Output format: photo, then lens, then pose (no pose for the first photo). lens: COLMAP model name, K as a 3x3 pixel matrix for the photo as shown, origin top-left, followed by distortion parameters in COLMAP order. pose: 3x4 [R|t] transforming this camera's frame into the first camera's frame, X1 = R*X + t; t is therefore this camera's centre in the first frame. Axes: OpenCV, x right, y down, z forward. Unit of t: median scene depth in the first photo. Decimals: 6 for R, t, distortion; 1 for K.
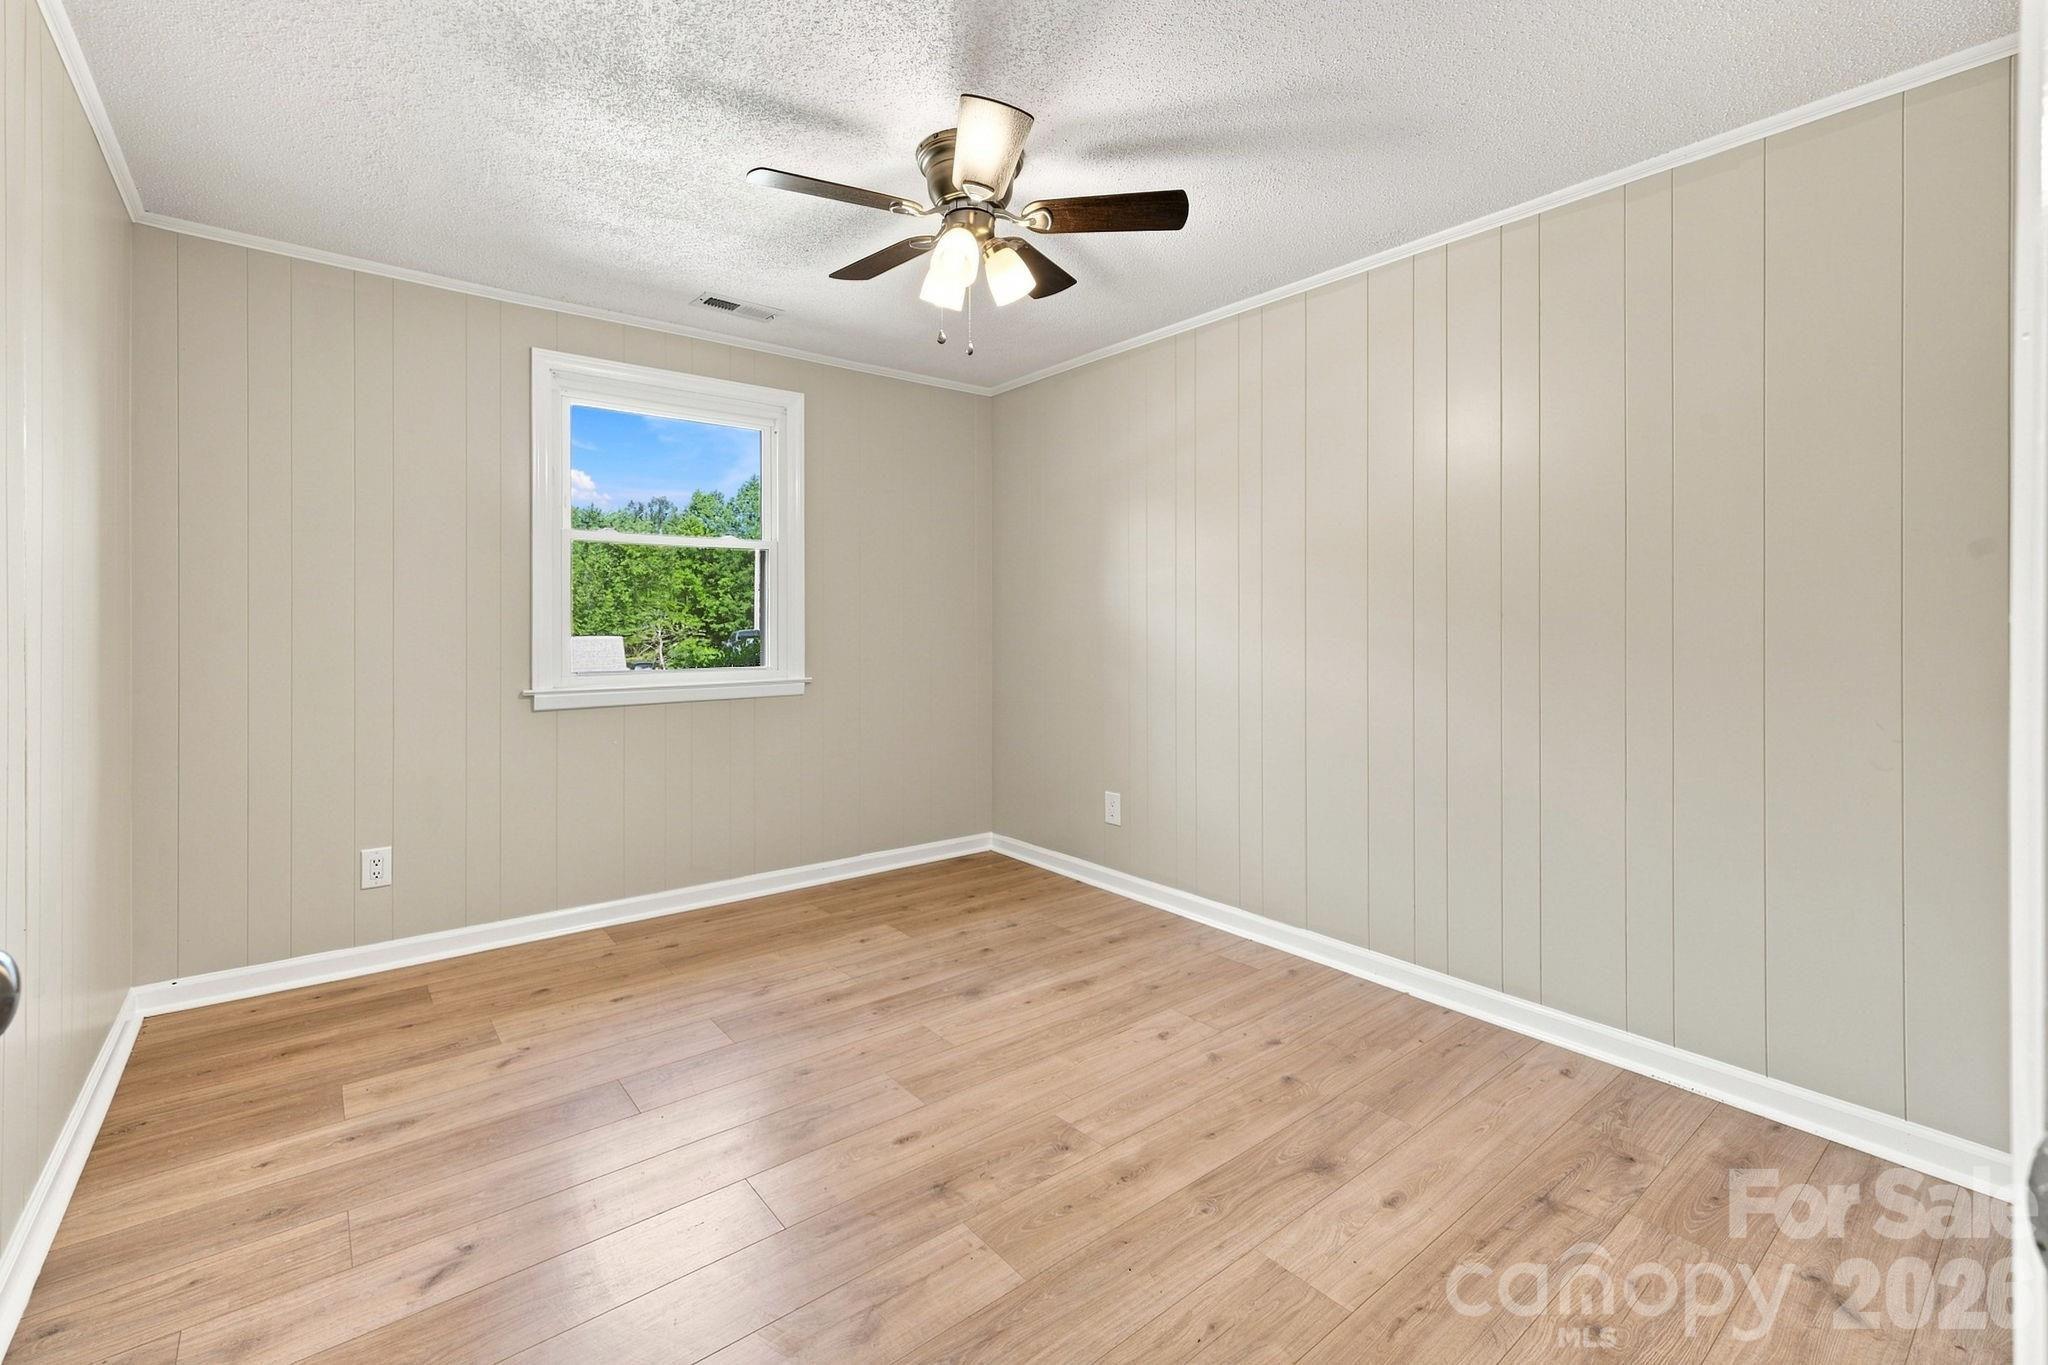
lens RADIAL K [[883.7, 0, 1021.0], [0, 883.7, 631.6], [0, 0, 1]] dist [0.004788, -0.000303]
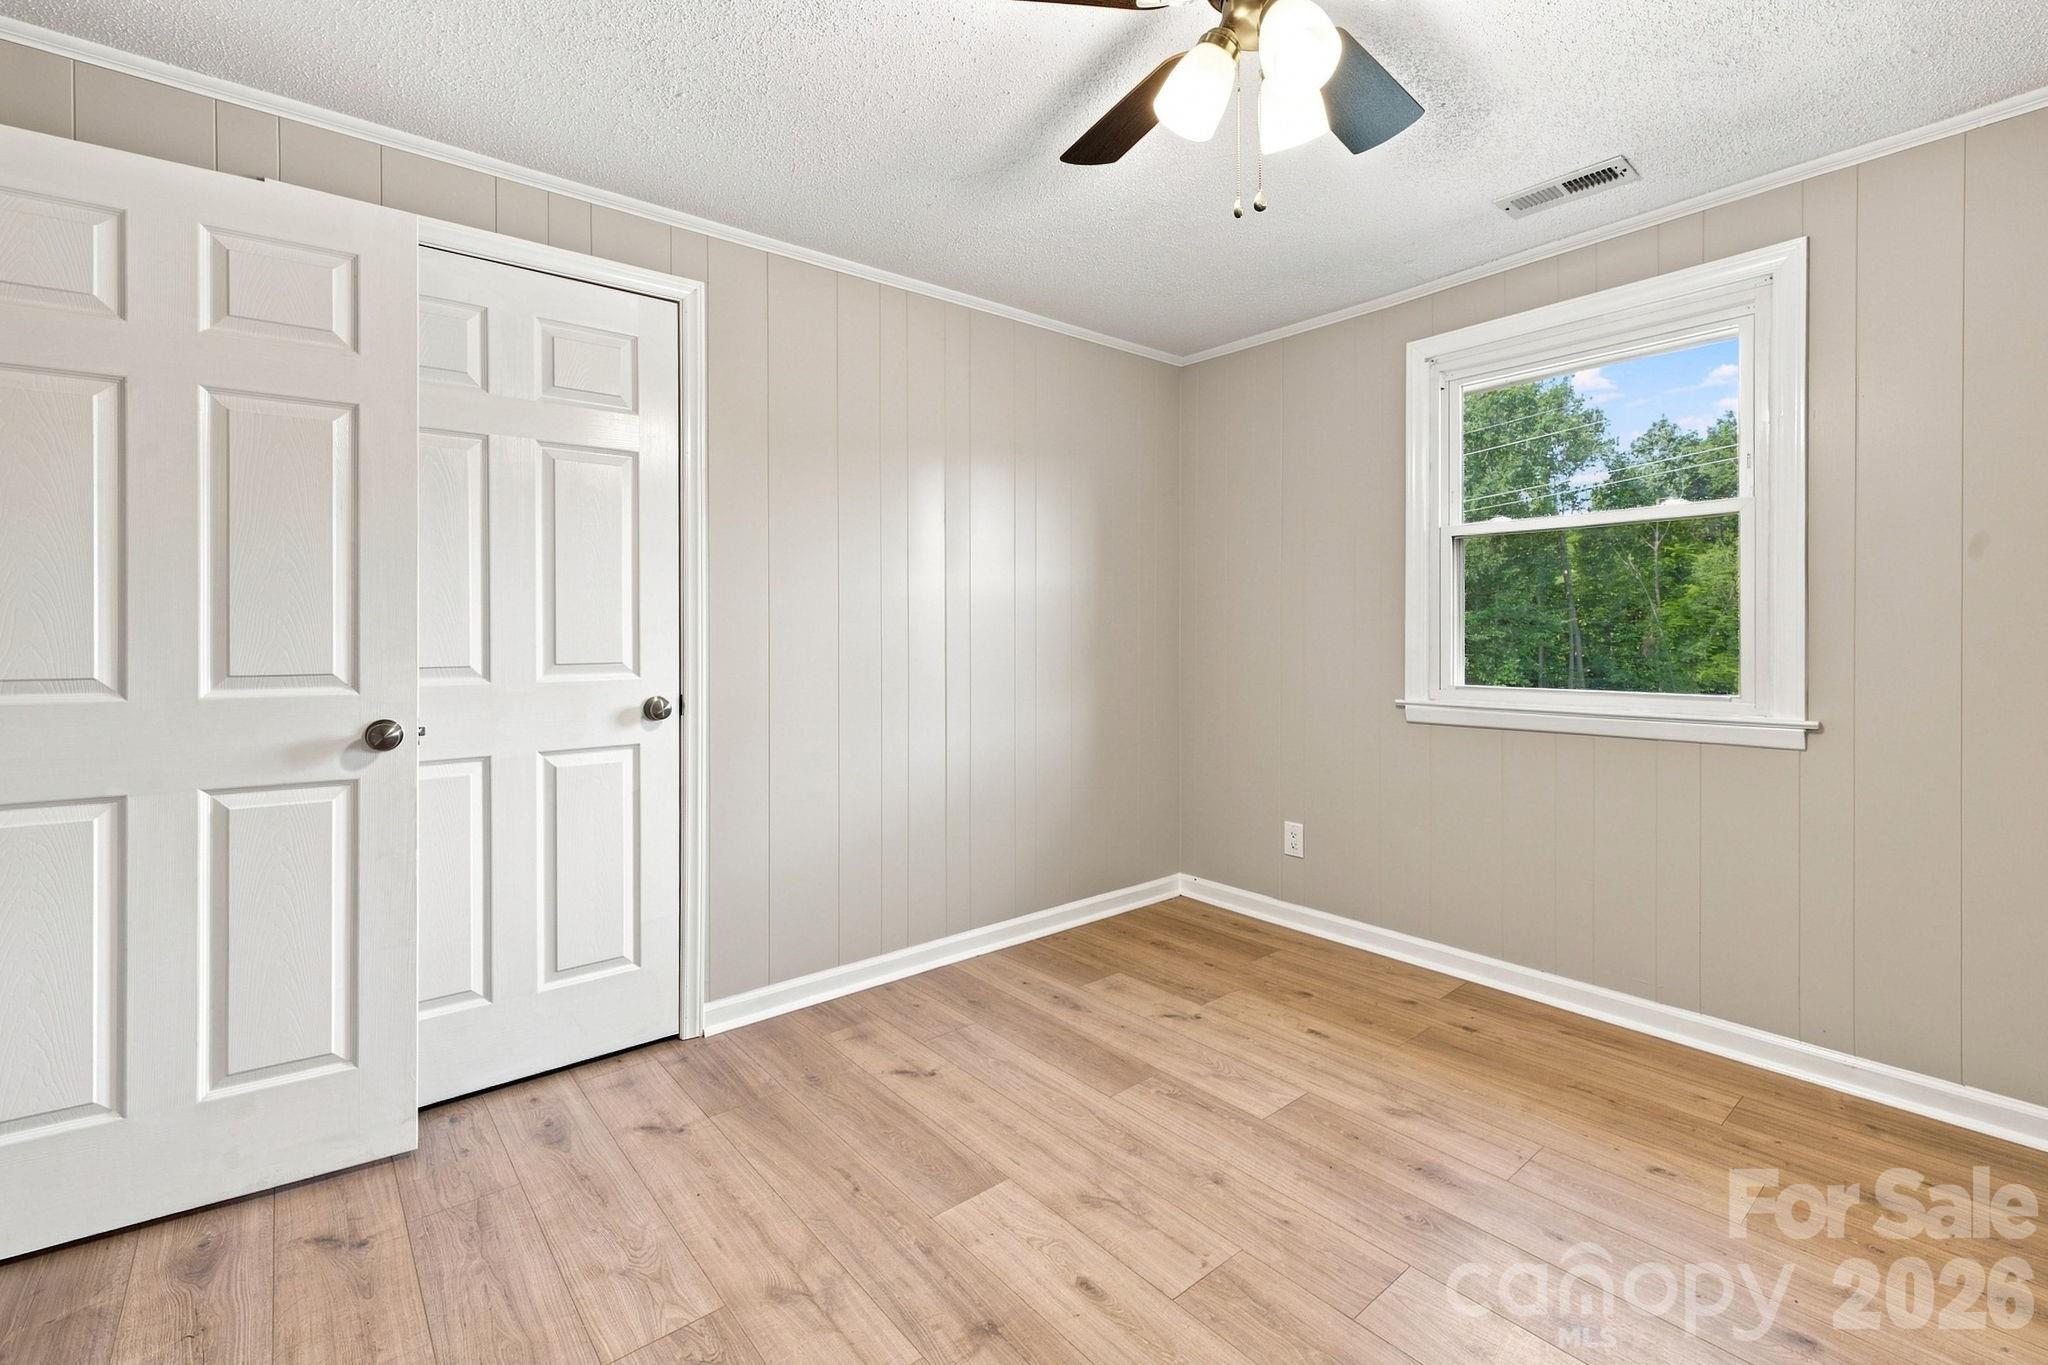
lens RADIAL K [[883.7, 0, 1021.0], [0, 883.7, 631.6], [0, 0, 1]] dist [0.004788, -0.000303]
pose [[0.010728, -0.004113, -0.999934, 0.520549], [-0.001775, 0.999990, -0.004133, -0.004245], [0.999941, 0.001819, 0.010721, 0.736770]]
